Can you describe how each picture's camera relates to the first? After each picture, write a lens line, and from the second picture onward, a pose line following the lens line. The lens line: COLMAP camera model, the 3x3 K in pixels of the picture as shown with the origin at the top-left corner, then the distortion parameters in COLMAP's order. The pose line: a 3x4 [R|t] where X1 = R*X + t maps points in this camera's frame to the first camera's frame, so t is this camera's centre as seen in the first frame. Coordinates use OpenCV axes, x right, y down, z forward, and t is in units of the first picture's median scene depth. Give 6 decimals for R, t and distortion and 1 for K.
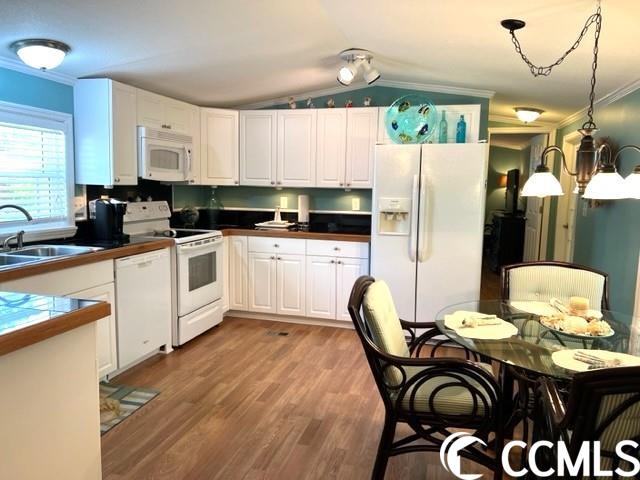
lens RADIAL K [[492.2, 0, 314.3], [0, 492.2, 238.5], [0, 0, 1]] dist [0.056566, -0.045697]
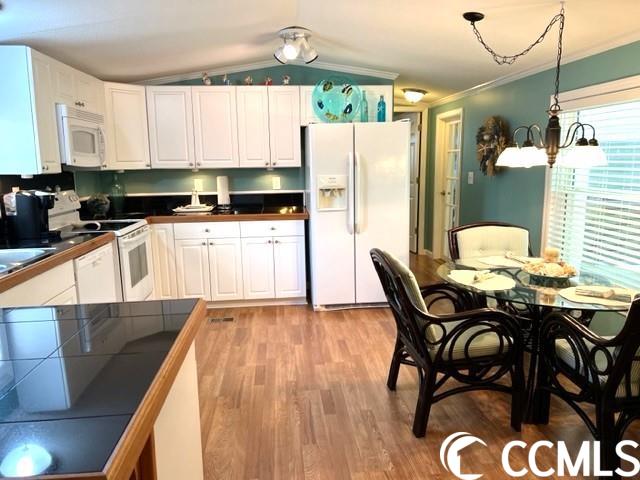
lens RADIAL K [[492.2, 0, 317.7], [0, 492.2, 242.0], [0, 0, 1]] dist [0.056566, -0.045697]
pose [[0.932284, -0.092499, 0.349701, -0.241459], [0.074479, 0.995124, 0.064665, -0.010382], [-0.353977, -0.034241, 0.934627, 0.027211]]
